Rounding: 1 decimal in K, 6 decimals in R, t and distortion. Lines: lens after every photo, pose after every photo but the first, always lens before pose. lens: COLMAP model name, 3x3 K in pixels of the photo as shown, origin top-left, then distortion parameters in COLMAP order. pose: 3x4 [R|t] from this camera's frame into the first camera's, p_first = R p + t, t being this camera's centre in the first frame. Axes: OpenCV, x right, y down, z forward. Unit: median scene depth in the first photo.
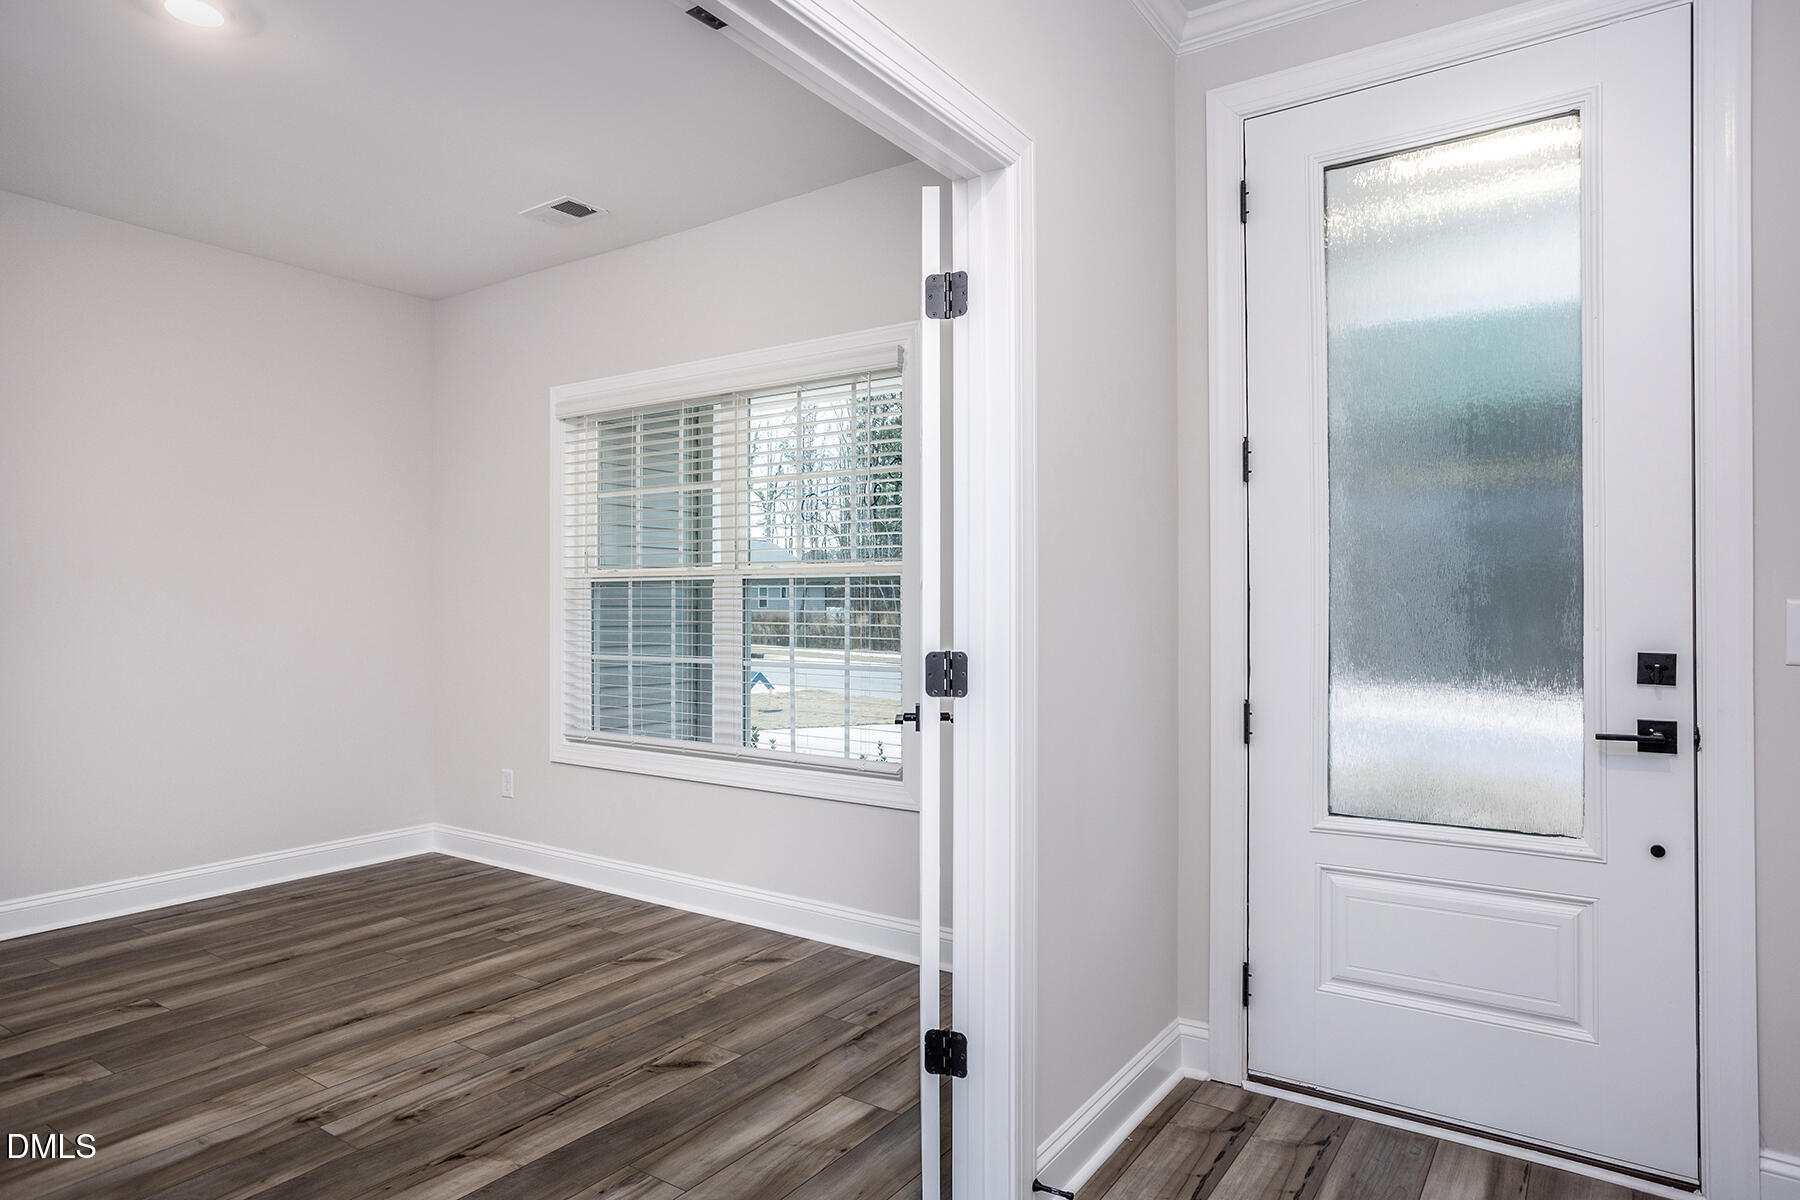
lens RADIAL K [[1075.8, 0, 887.7], [0, 1075.8, 609.3], [0, 0, 1]] dist [-0.024254, 0.022551]
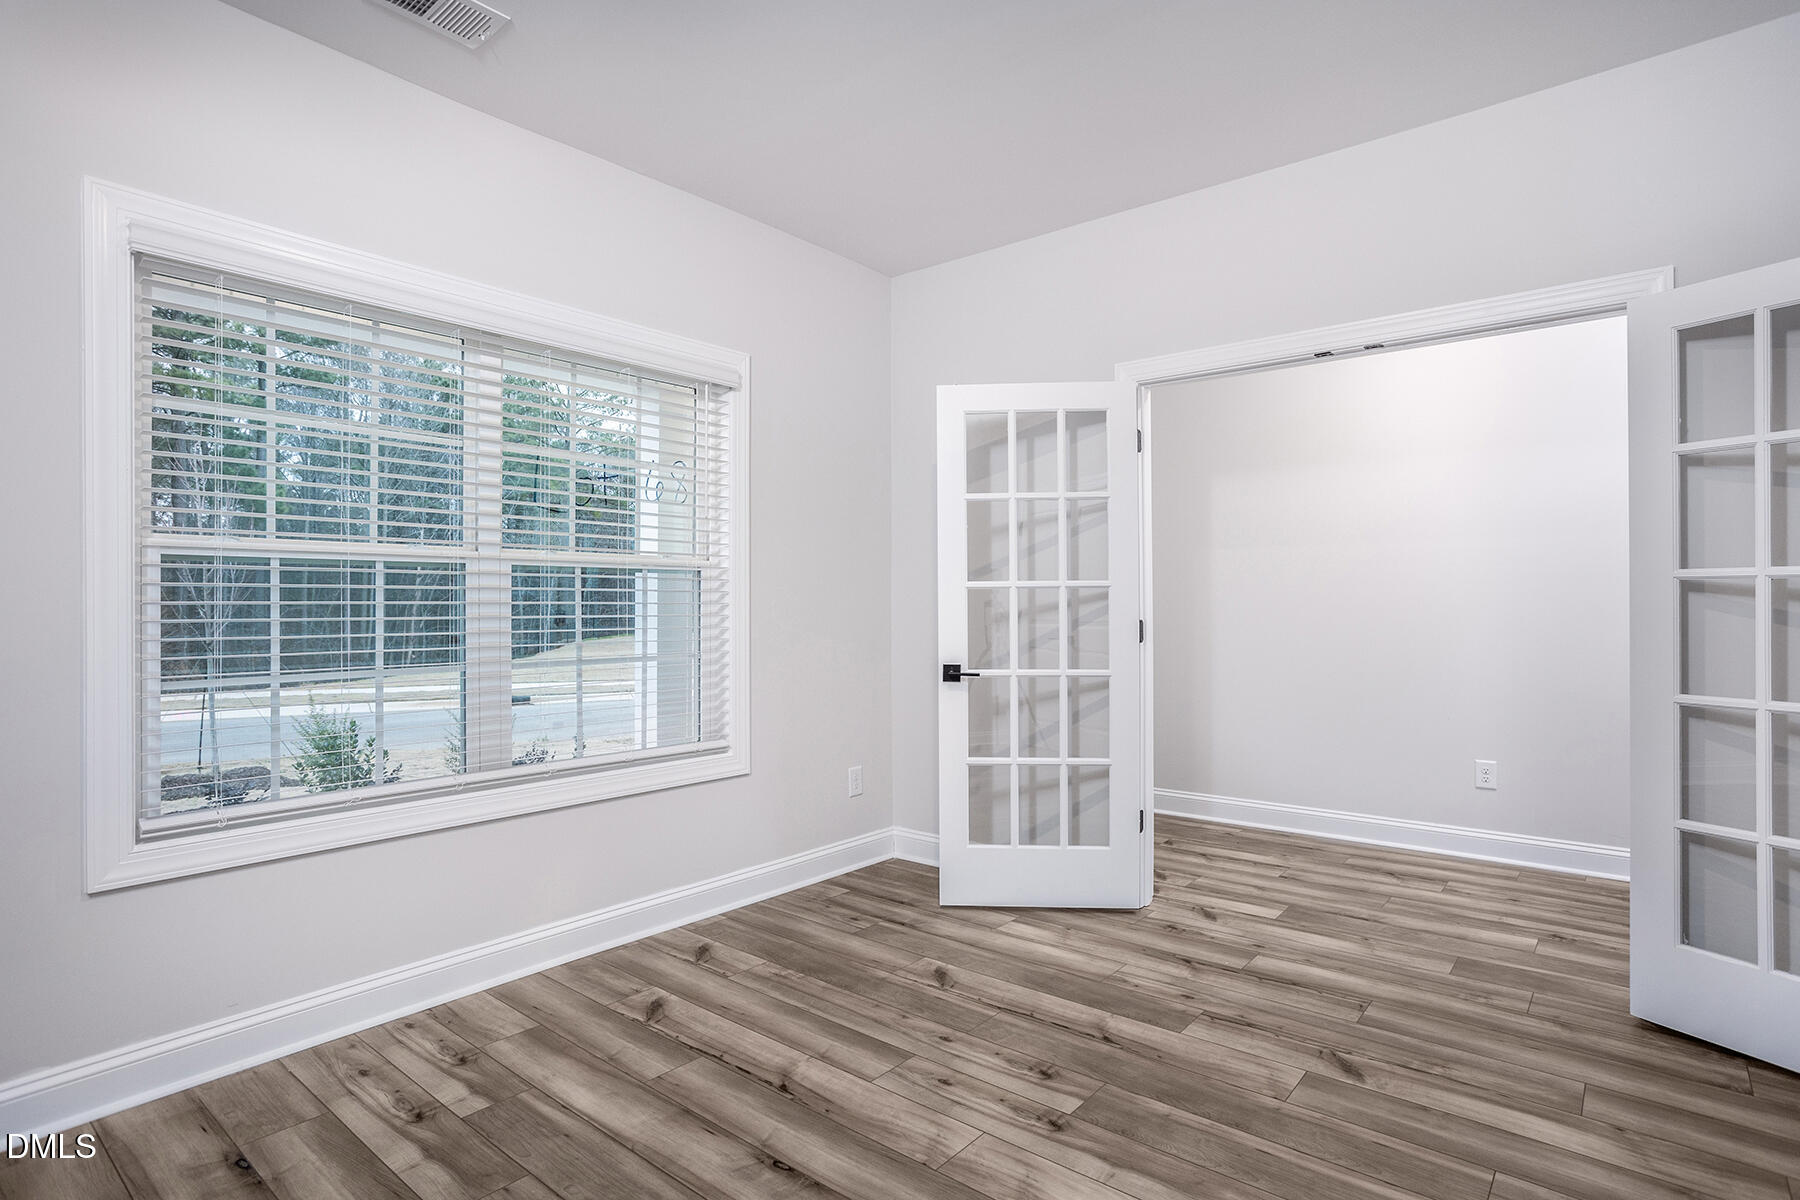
lens RADIAL K [[967.6, 0, 901.0], [0, 967.6, 594.9], [0, 0, 1]] dist [-0.023797, 0.018925]
pose [[0.044905, 0.004500, 0.998981, -1.072539], [-0.006055, 0.999973, -0.004233, -0.004822], [-0.998973, -0.005859, 0.044931, 0.825156]]
